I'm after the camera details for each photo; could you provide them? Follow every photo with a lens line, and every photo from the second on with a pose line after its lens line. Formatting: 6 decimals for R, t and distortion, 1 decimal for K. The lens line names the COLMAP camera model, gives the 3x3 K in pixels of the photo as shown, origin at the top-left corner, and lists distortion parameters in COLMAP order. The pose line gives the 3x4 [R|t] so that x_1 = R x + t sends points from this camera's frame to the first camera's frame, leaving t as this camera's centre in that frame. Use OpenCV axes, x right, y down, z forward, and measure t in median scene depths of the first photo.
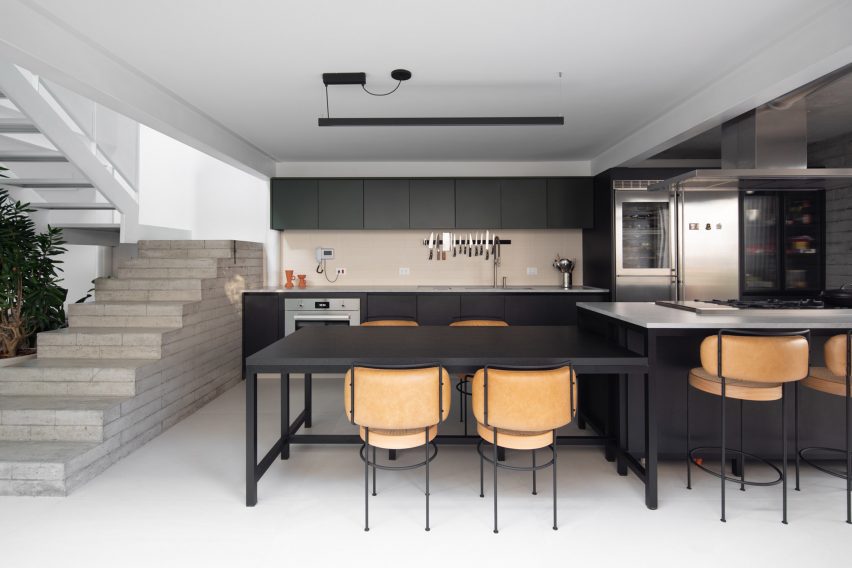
lens RADIAL K [[423.7, 0, 425.6], [0, 423.7, 258.5], [0, 0, 1]] dist [0.001172, -0.001154]
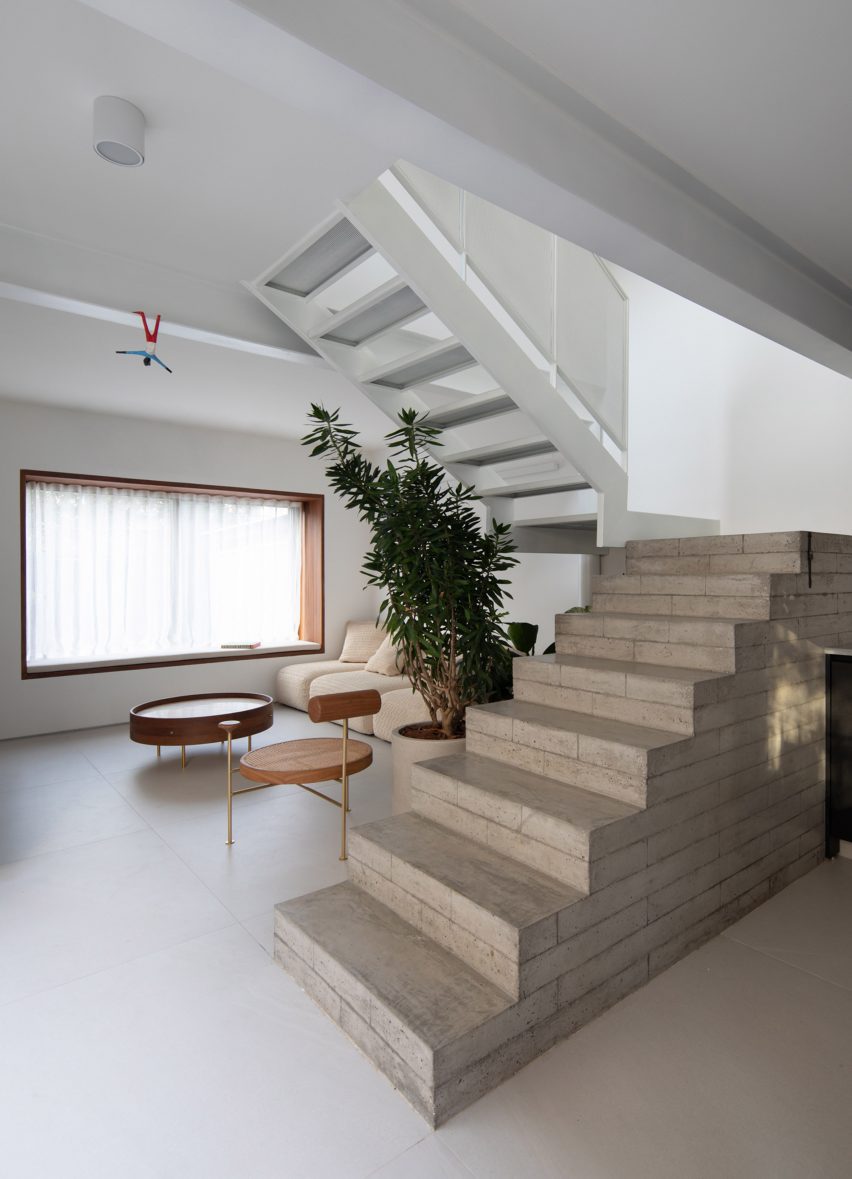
lens RADIAL K [[659.8, 0, 502.2], [0, 659.8, 585.8], [0, 0, 1]] dist [0.001219, -0.000852]
pose [[0.671286, 0.007223, -0.741163, -0.198585], [0.005514, 0.999876, 0.014738, -0.000099], [0.741178, -0.013980, 0.671163, 0.388471]]
